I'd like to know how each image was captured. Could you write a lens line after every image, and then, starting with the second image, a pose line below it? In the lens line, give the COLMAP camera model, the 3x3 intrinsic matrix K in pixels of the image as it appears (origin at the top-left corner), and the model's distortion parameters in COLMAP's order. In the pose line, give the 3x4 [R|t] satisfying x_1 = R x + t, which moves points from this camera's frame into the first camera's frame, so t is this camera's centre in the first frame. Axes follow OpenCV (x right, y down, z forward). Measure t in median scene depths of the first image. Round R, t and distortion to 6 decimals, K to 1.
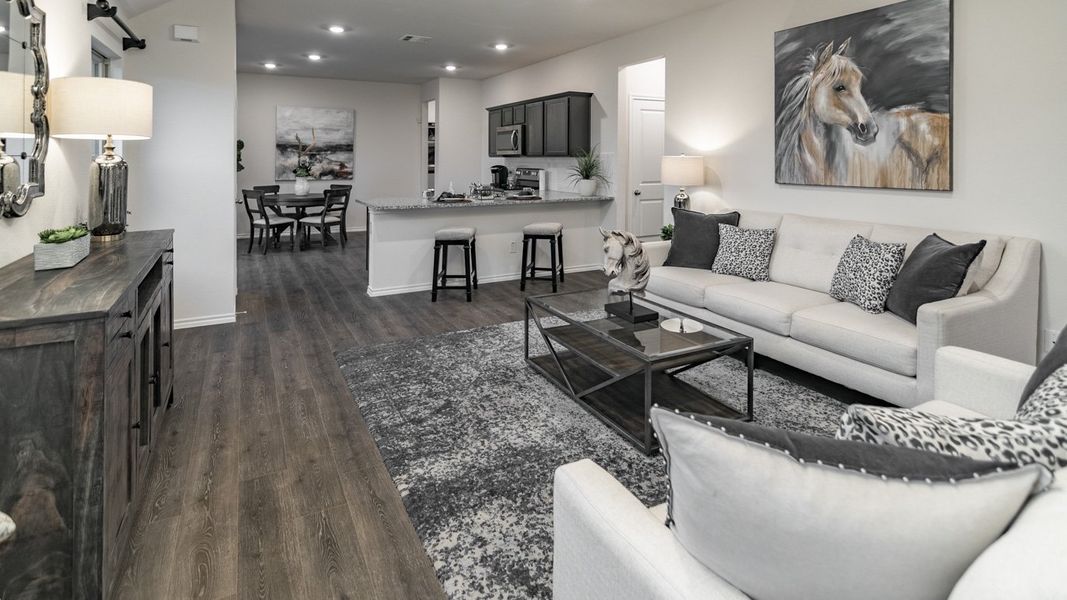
lens RADIAL K [[540.6, 0, 534.7], [0, 540.6, 172.8], [0, 0, 1]] dist [0.000231, 0.000722]
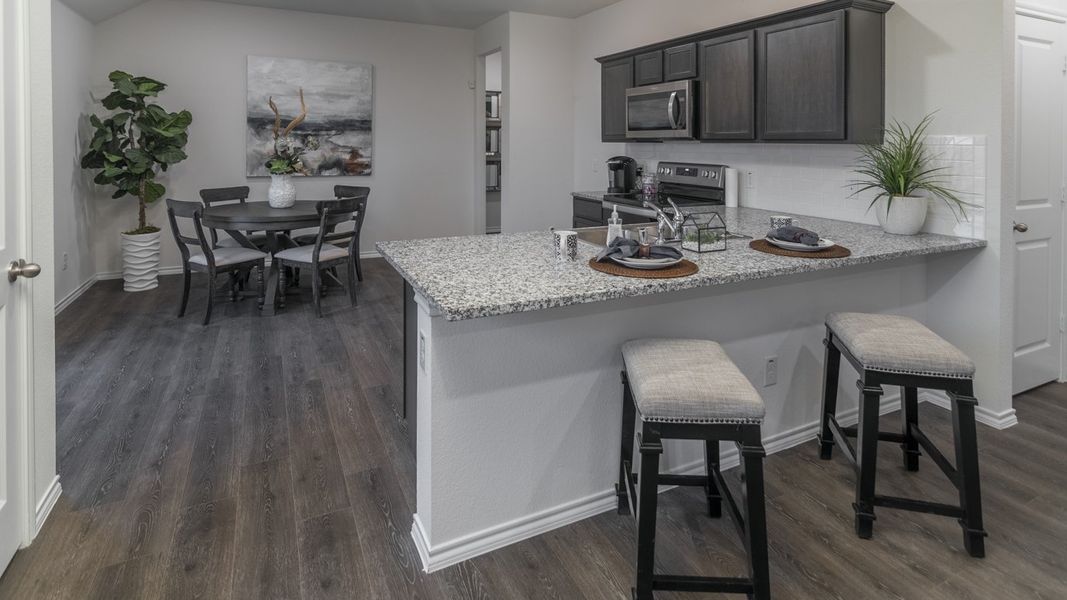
lens RADIAL K [[540.6, 0, 534.7], [0, 540.6, 172.8], [0, 0, 1]] dist [0.000231, 0.000722]
pose [[0.999503, 0.009311, -0.030132, -0.136897], [-0.008417, 0.999524, 0.029675, -0.012165], [0.030394, -0.029407, 0.999105, 0.406865]]
